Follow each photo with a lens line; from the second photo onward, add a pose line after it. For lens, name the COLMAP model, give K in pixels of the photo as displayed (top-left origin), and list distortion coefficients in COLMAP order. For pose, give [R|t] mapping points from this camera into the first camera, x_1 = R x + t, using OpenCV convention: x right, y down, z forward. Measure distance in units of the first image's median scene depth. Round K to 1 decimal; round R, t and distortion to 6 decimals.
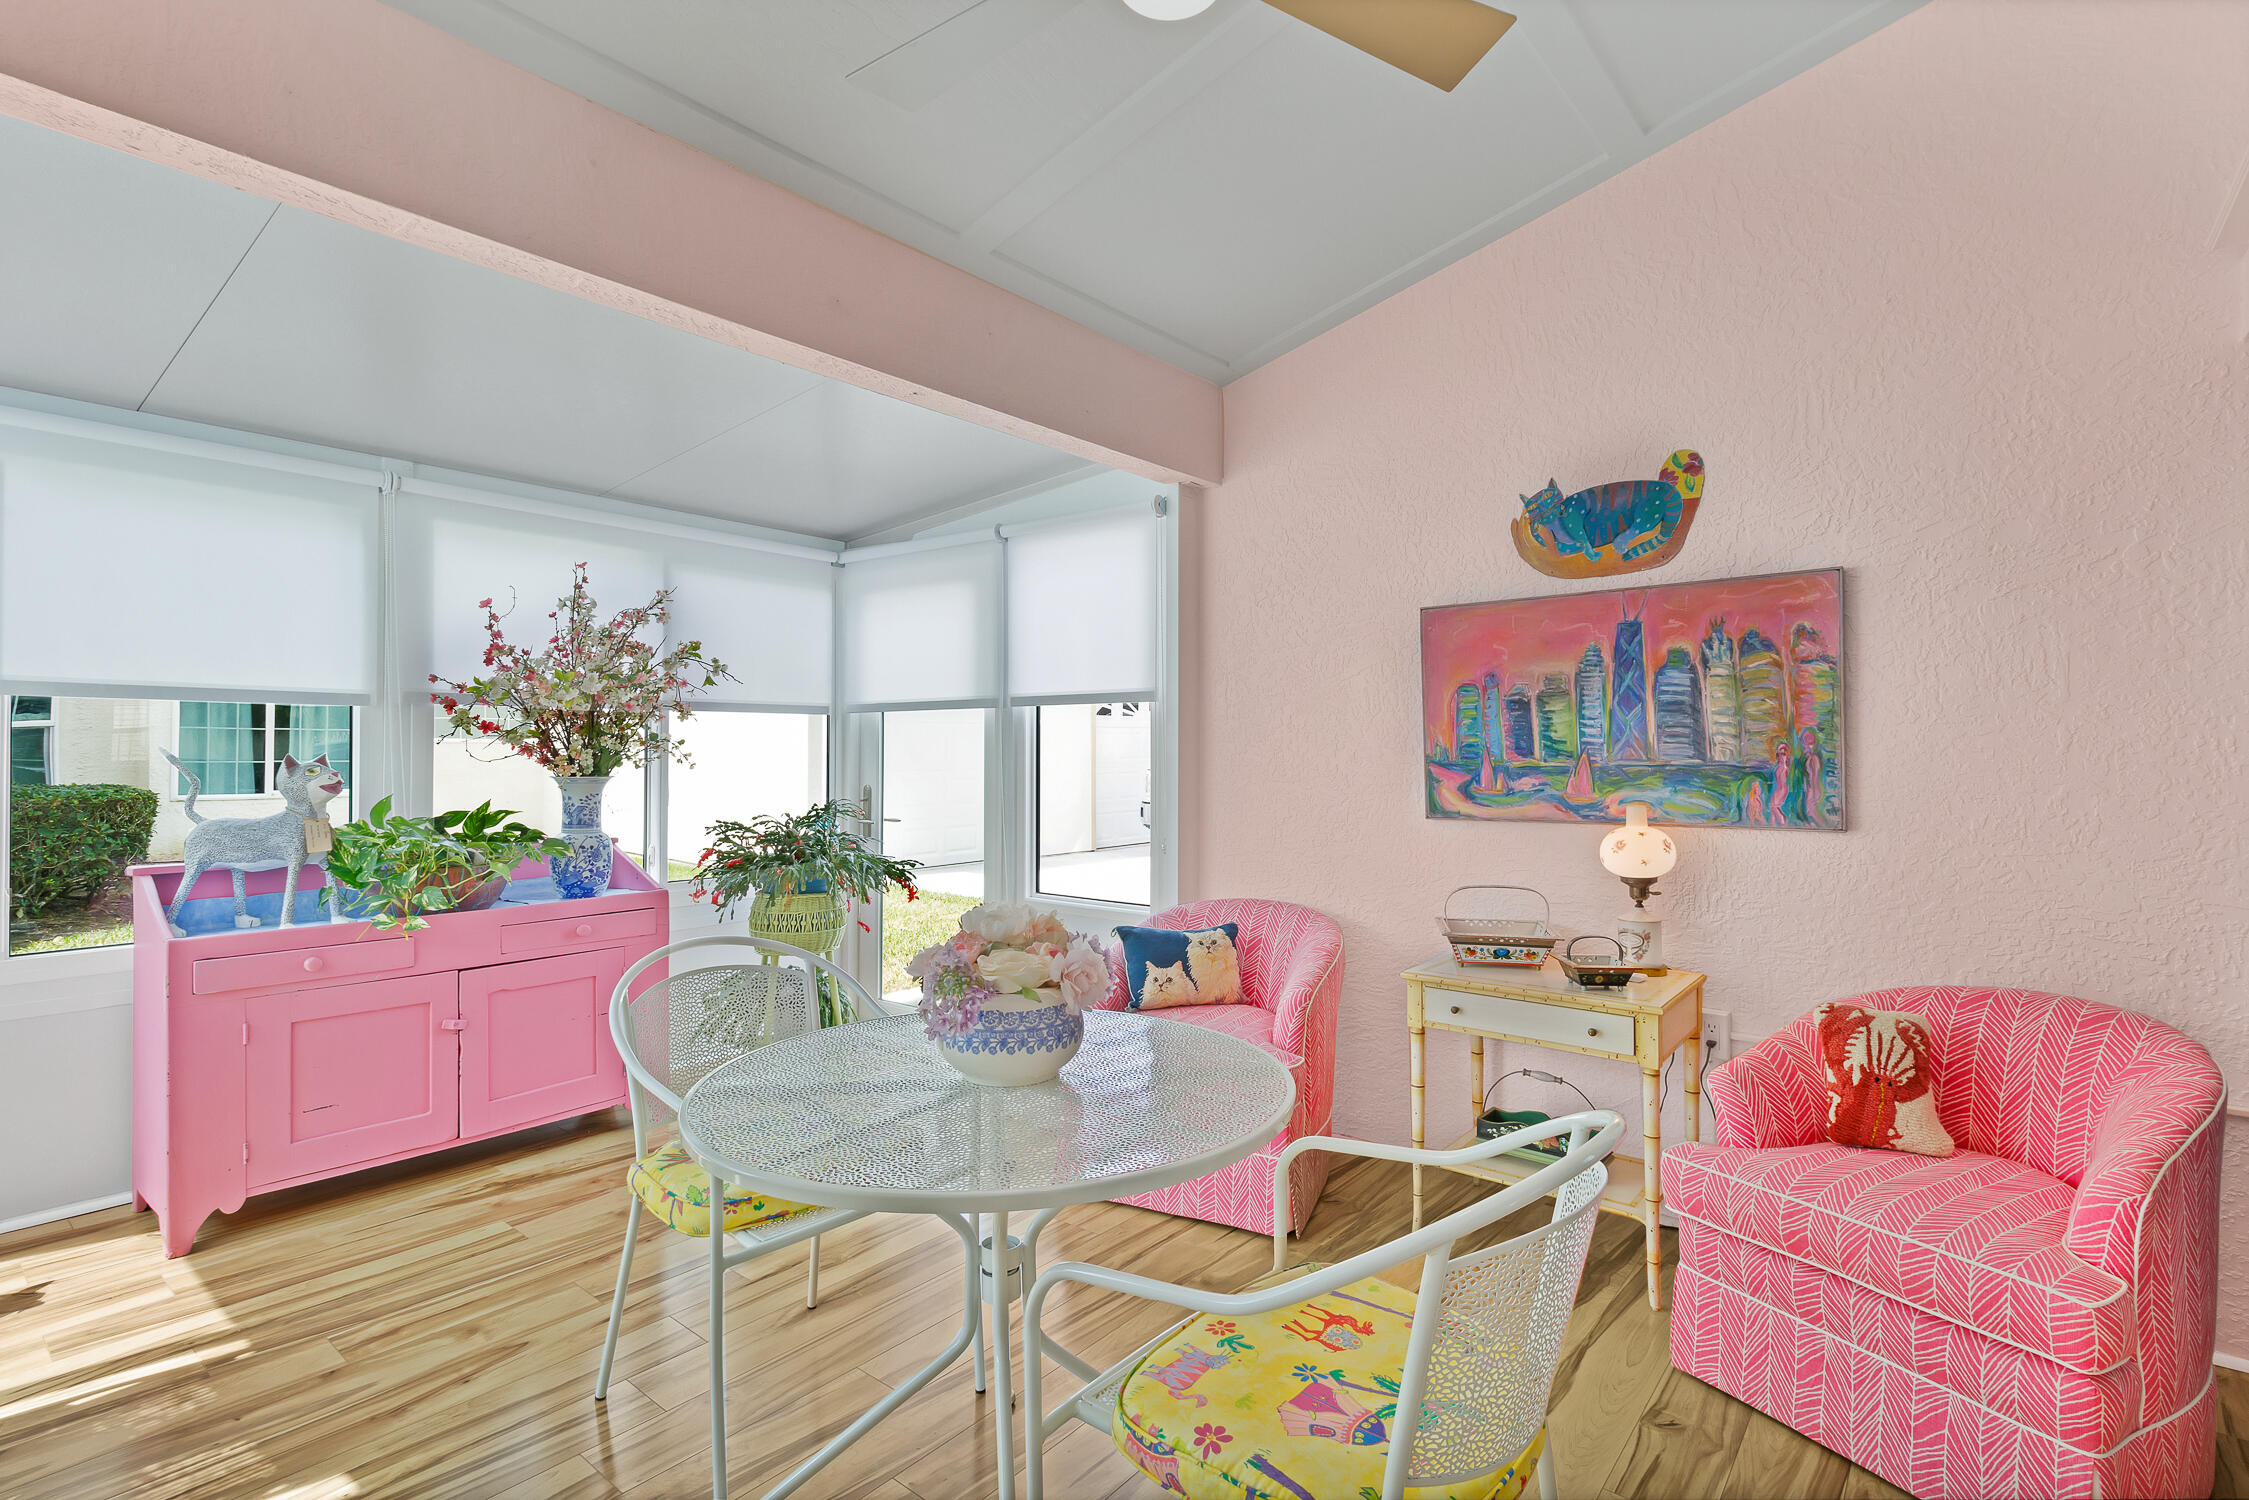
lens RADIAL K [[1066.1, 0, 1136.5], [0, 1066.1, 746.1], [0, 0, 1]] dist [0.002823, 0.000215]
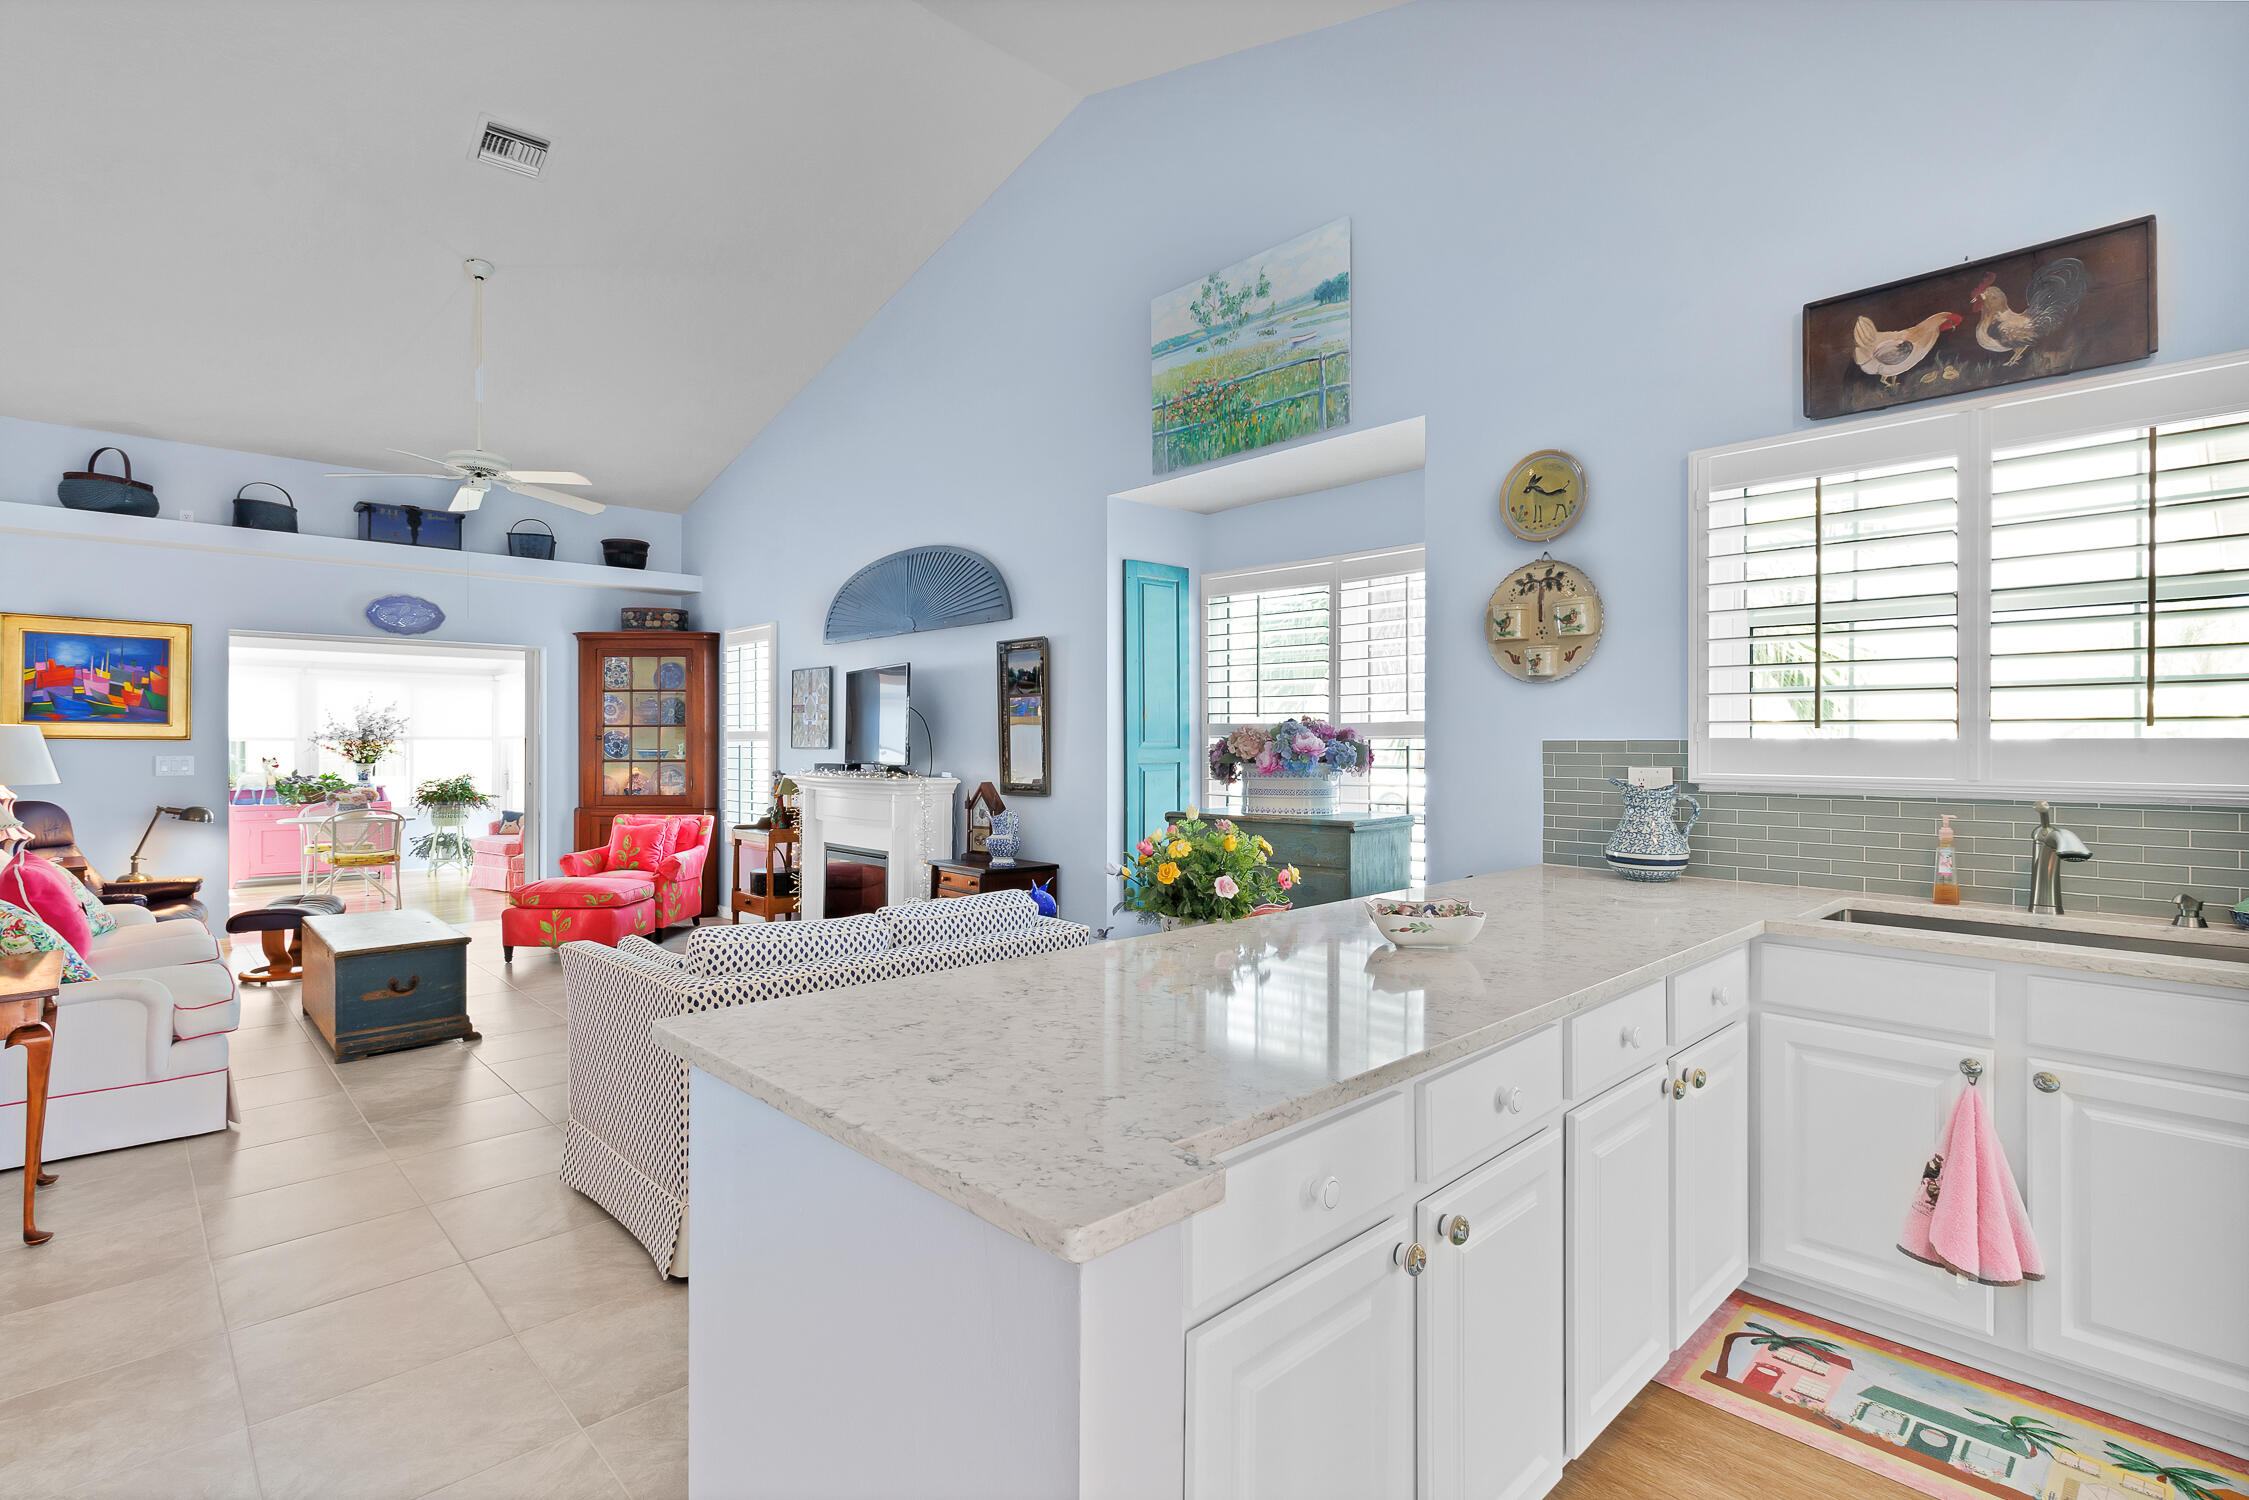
lens RADIAL K [[1066.1, 0, 1136.5], [0, 1066.1, 746.1], [0, 0, 1]] dist [0.002823, 0.000215]
pose [[0.991566, -0.003665, -0.129551, 2.093412], [0.003844, 0.999992, 0.001134, -0.016987], [0.129546, -0.001623, 0.991572, -1.760381]]
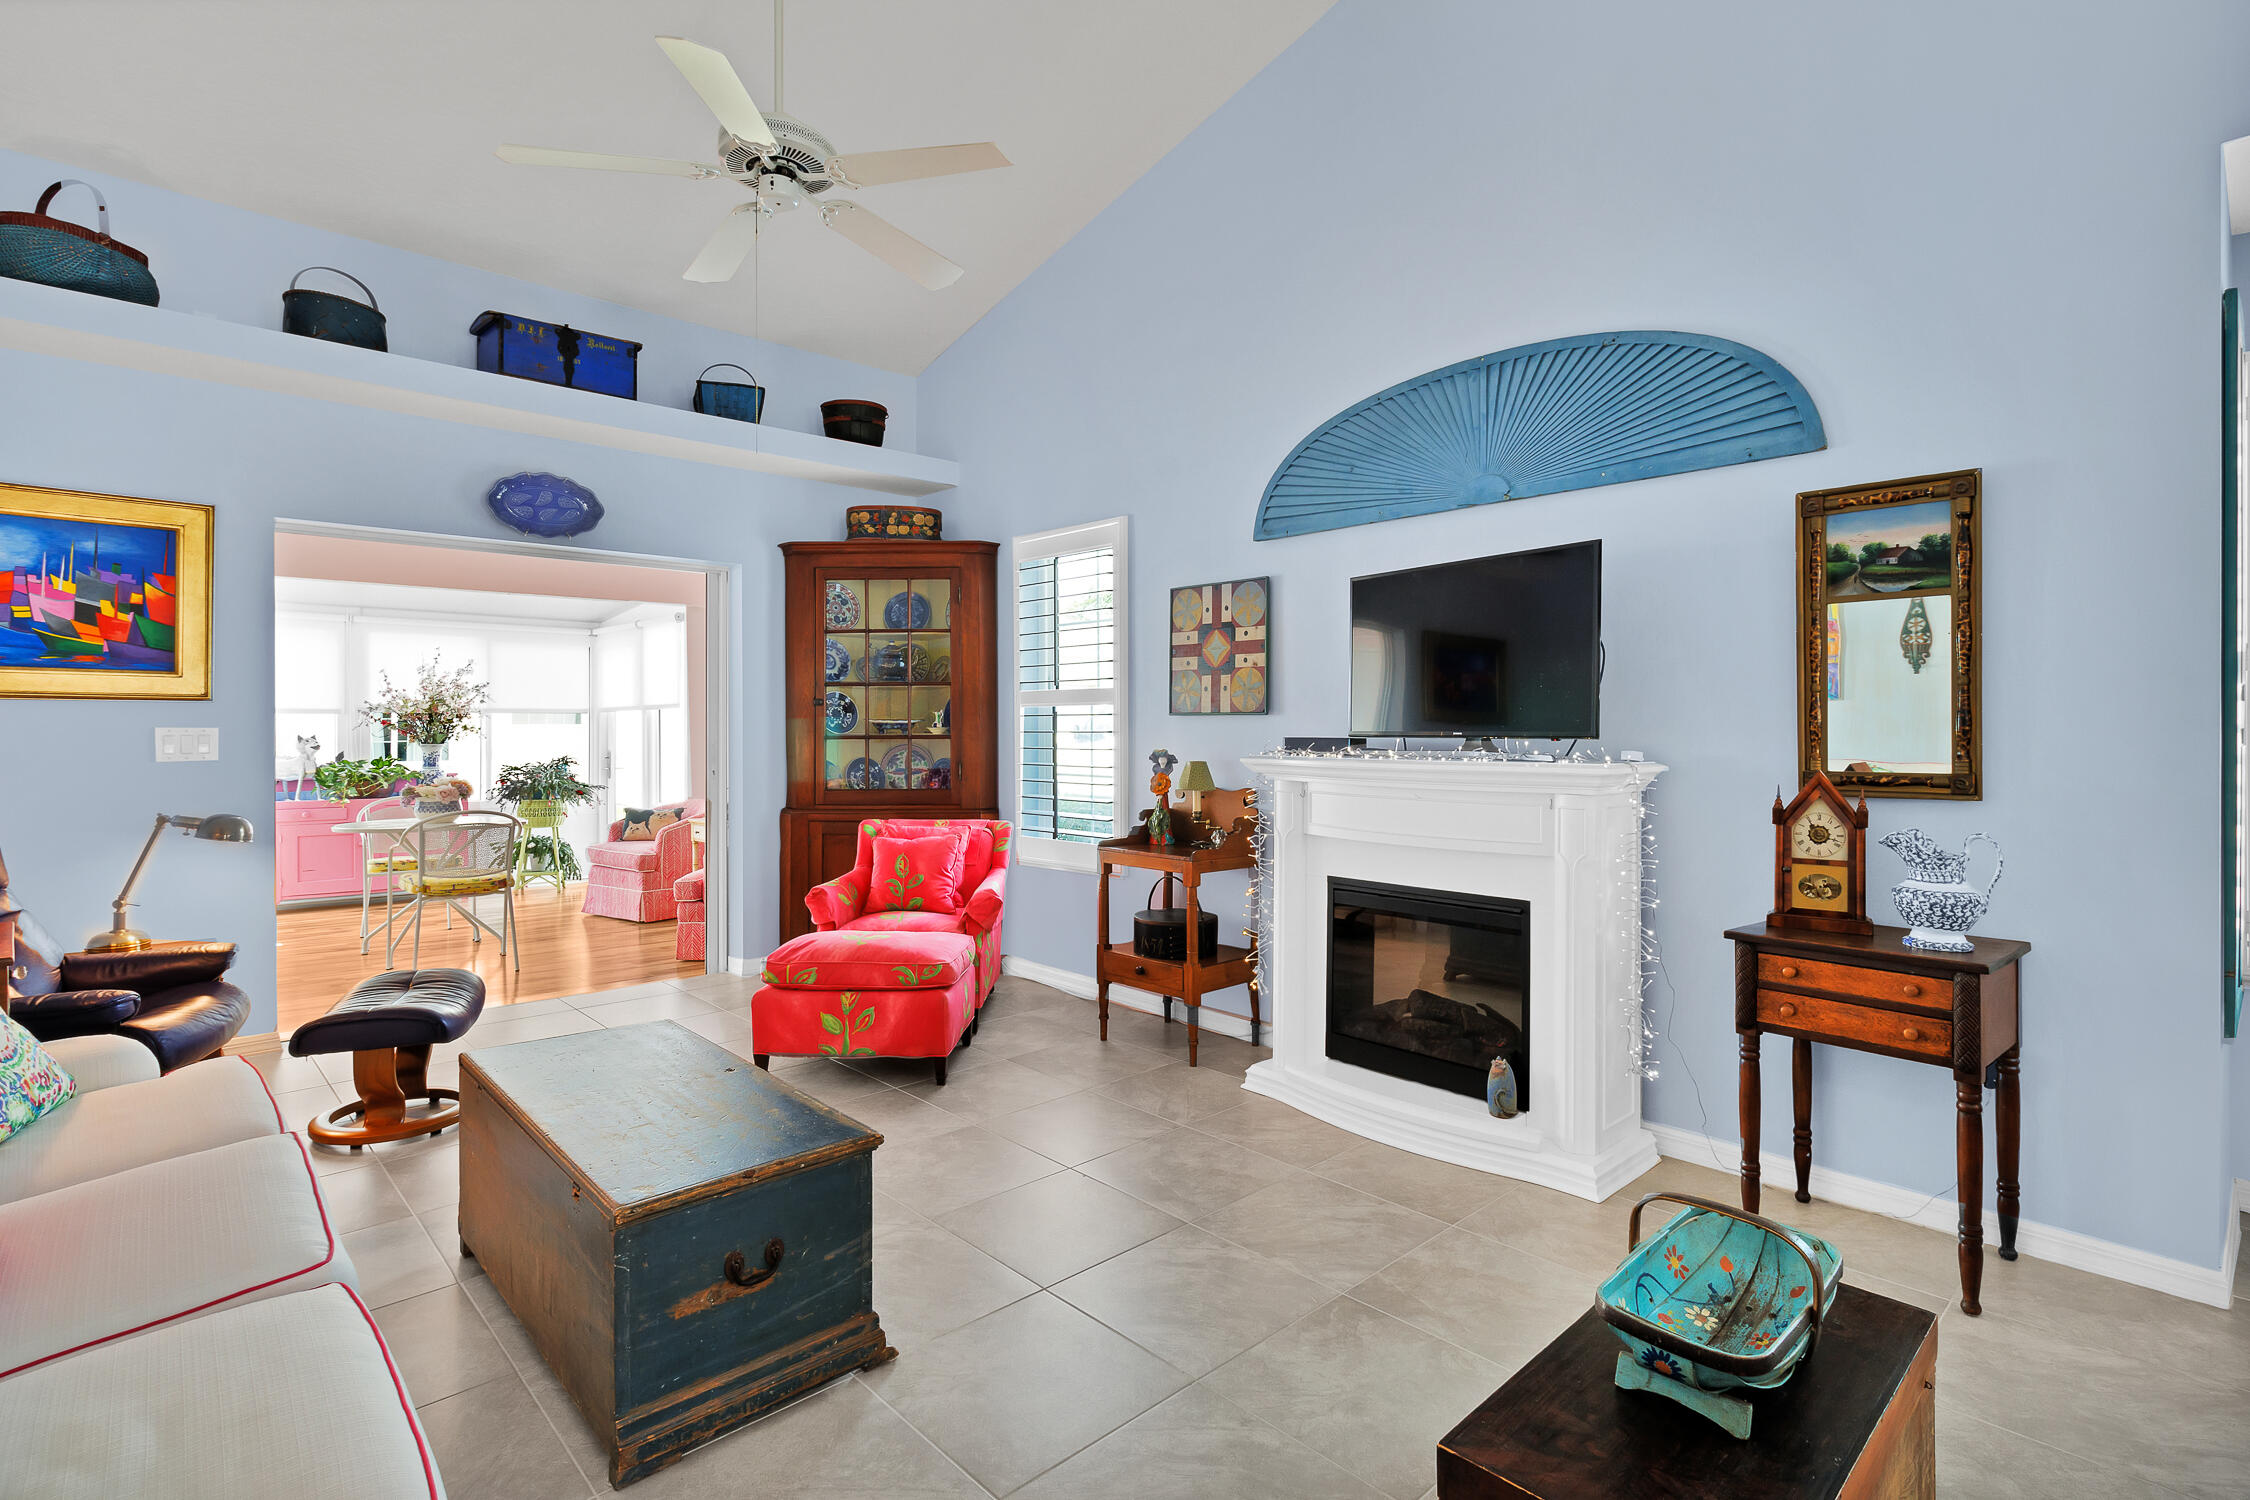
lens RADIAL K [[1072.3, 0, 1126.9], [0, 1072.3, 731.3], [0, 0, 1]] dist [-0.000662, 0.000618]
pose [[0.990804, -0.005772, -0.135181, 1.273458], [0.006339, 0.999973, 0.003763, 0.001974], [0.135156, -0.004585, 0.990814, -1.072783]]
